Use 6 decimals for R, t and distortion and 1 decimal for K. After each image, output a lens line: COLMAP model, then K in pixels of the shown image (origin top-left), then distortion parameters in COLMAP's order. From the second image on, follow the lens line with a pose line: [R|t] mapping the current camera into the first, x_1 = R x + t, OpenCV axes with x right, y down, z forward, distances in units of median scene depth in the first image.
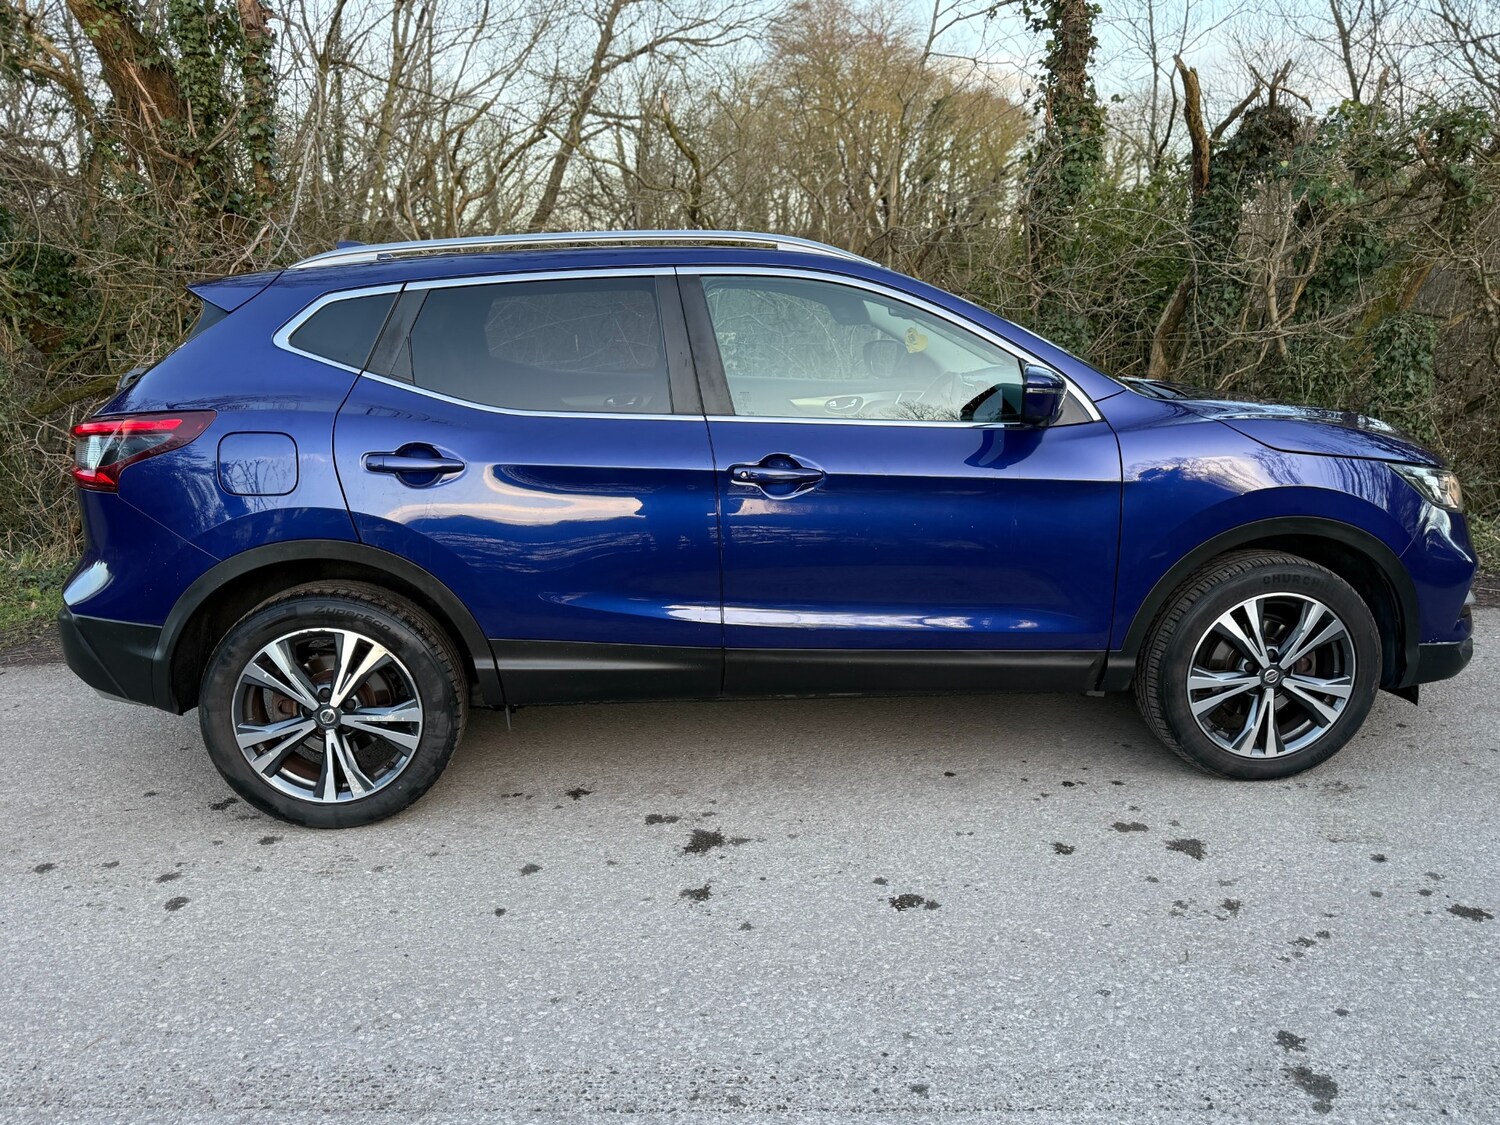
lens RADIAL K [[1125.0, 0, 755.6], [0, 1125.0, 595.5], [0, 0, 1]] dist [0.023435, -0.024335]
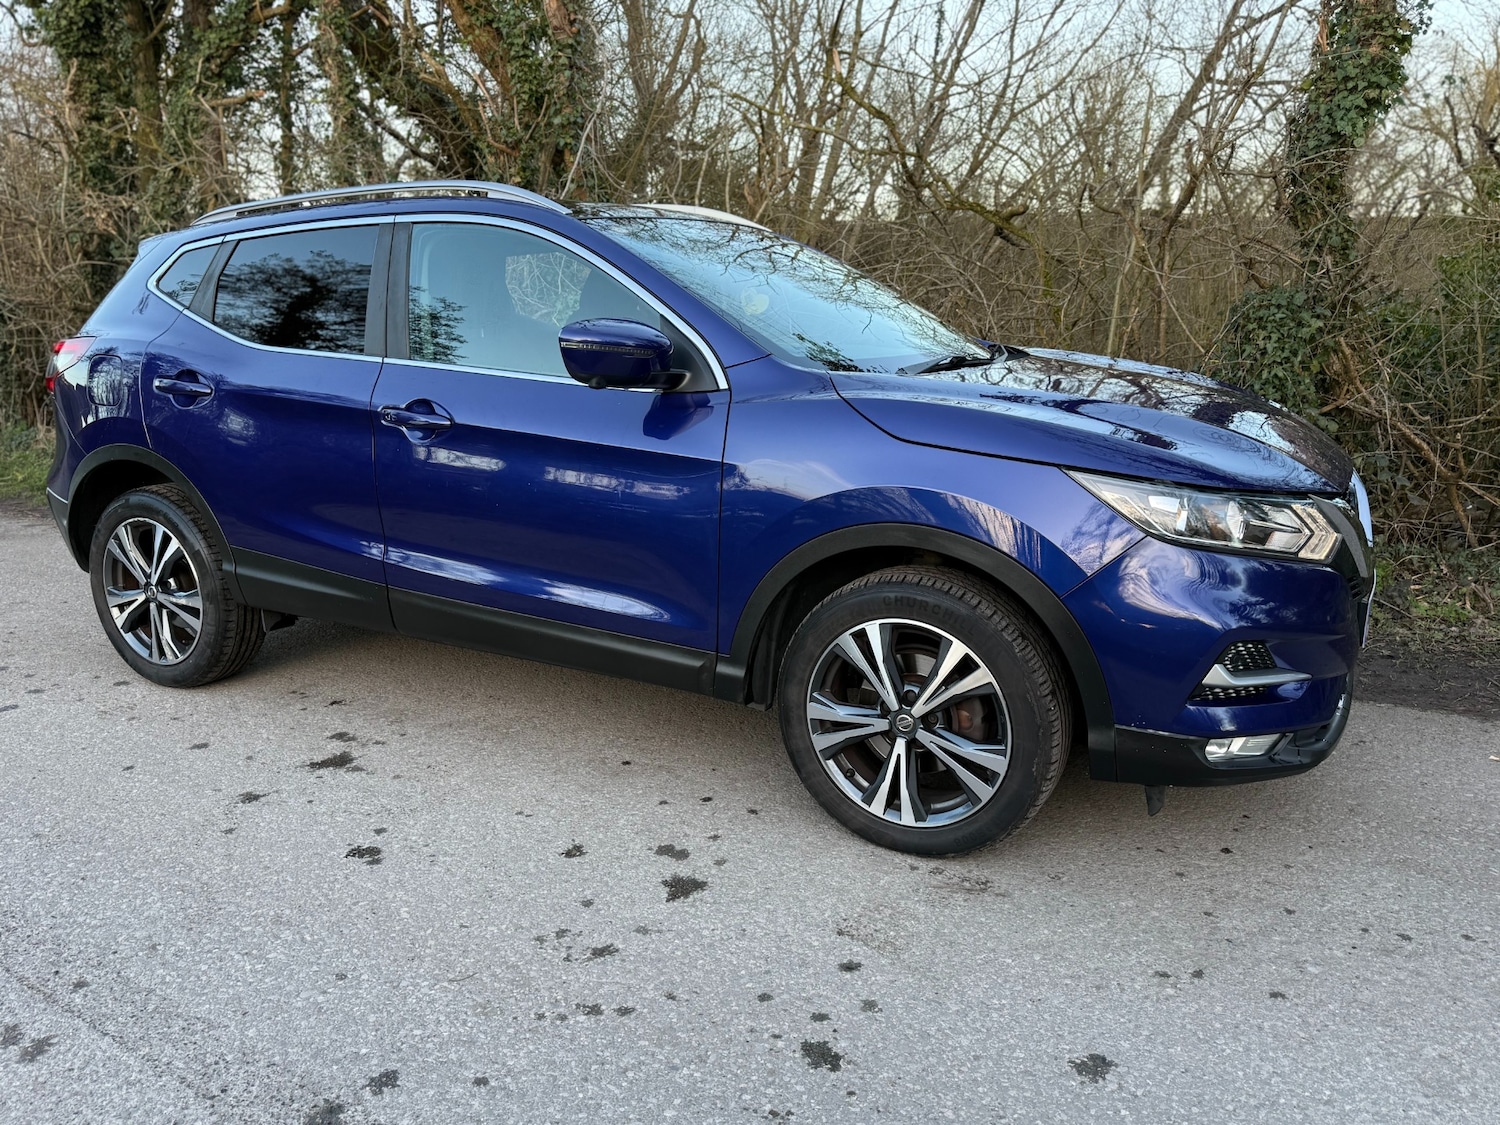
lens RADIAL K [[1125.0, 0, 755.6], [0, 1125.0, 595.5], [0, 0, 1]] dist [0.023435, -0.024335]
pose [[0.845421, 0.150136, -0.512565, 0.962390], [-0.140612, 0.988389, 0.057586, -0.062477], [0.515259, 0.023389, 0.856715, 0.333376]]
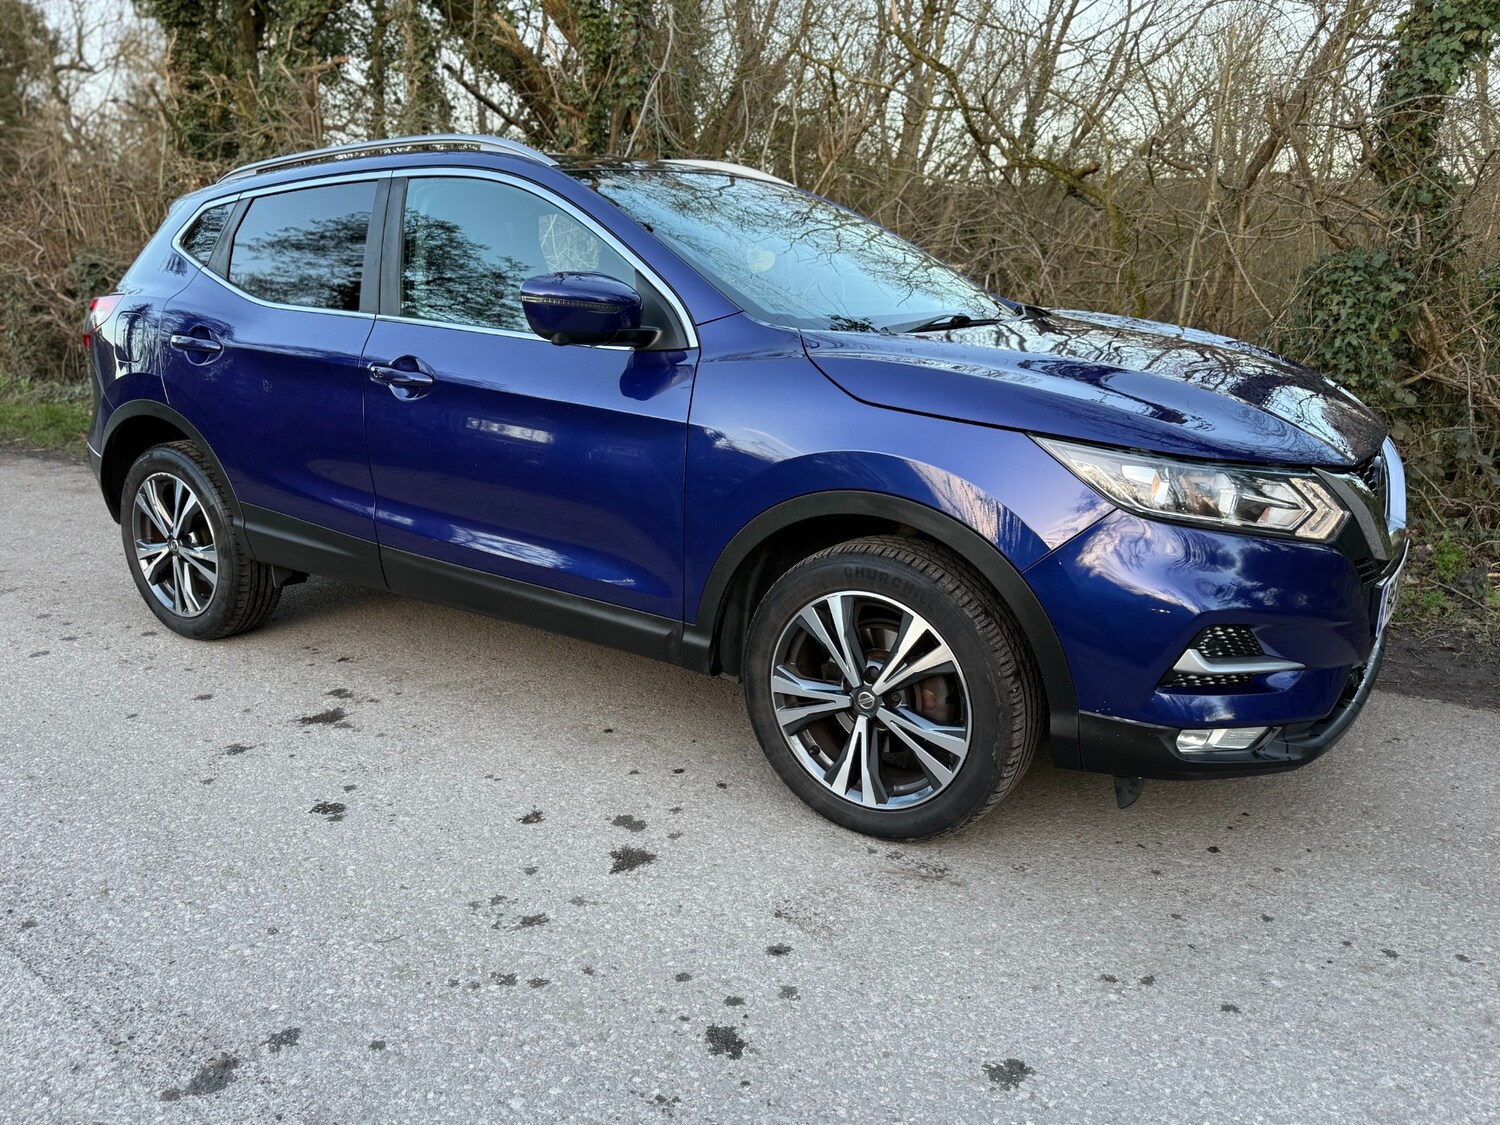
lens RADIAL K [[1125.0, 0, 755.6], [0, 1125.0, 595.5], [0, 0, 1]] dist [0.023435, -0.024335]
pose [[0.789345, 0.186519, -0.584931, 1.047092], [-0.160725, 0.982287, 0.096332, -0.075721], [0.592538, 0.017974, 0.805342, 0.435935]]
